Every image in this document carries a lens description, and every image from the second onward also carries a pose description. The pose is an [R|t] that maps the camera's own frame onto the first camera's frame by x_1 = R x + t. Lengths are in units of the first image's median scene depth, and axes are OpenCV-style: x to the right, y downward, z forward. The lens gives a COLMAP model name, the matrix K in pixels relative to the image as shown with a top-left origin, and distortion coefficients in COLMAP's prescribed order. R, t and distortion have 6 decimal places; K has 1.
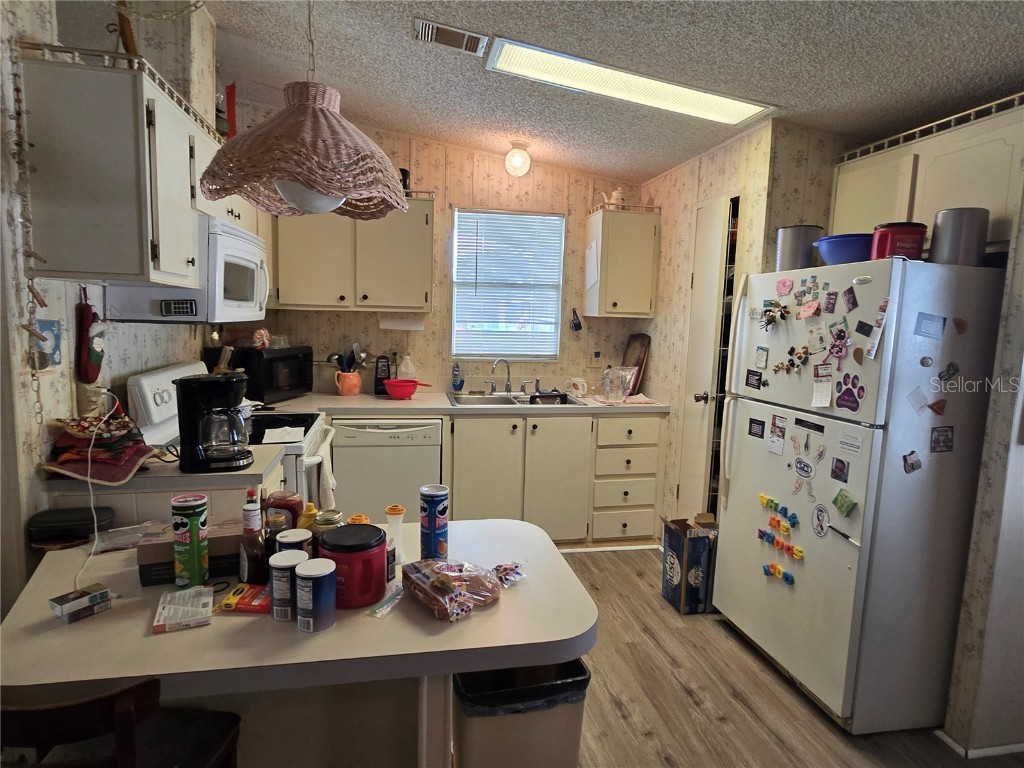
lens RADIAL K [[578.5, 0, 510.4], [0, 578.5, 380.2], [0, 0, 1]] dist [-0.002262, 0.002457]
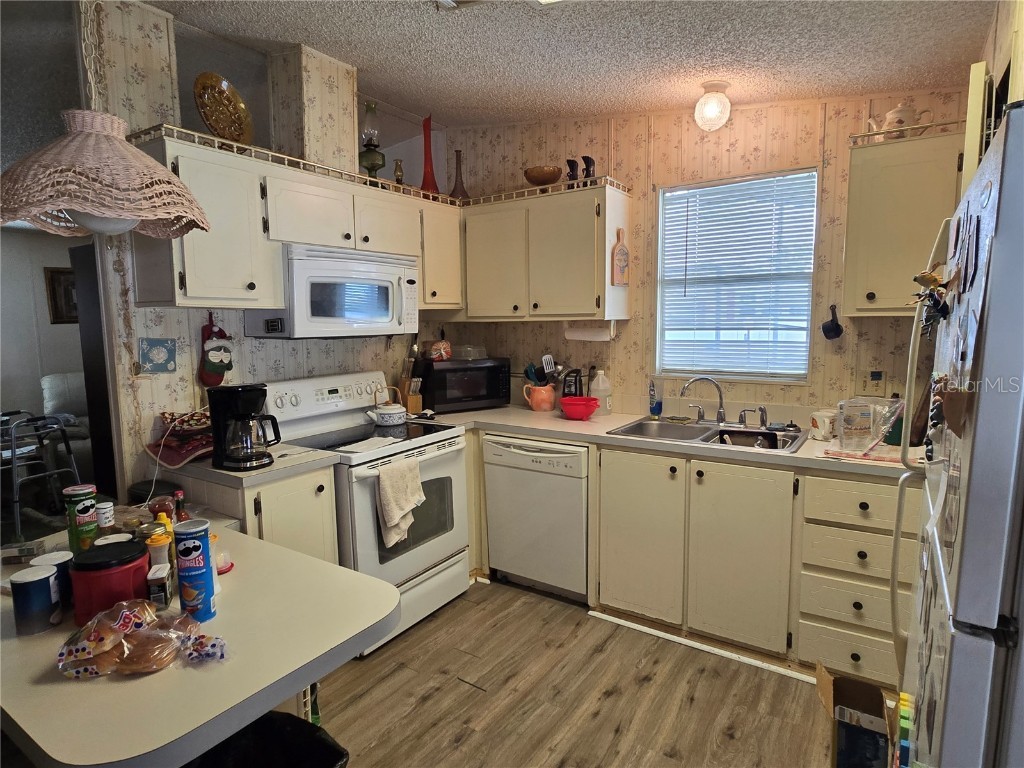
lens RADIAL K [[578.5, 0, 512.3], [0, 578.5, 384.8], [0, 0, 1]] dist [-0.002262, 0.002457]
pose [[0.710858, 0.044328, -0.701937, 0.350314], [-0.048939, 0.998710, 0.013509, -0.026346], [0.701631, 0.024749, 0.712111, 0.297725]]
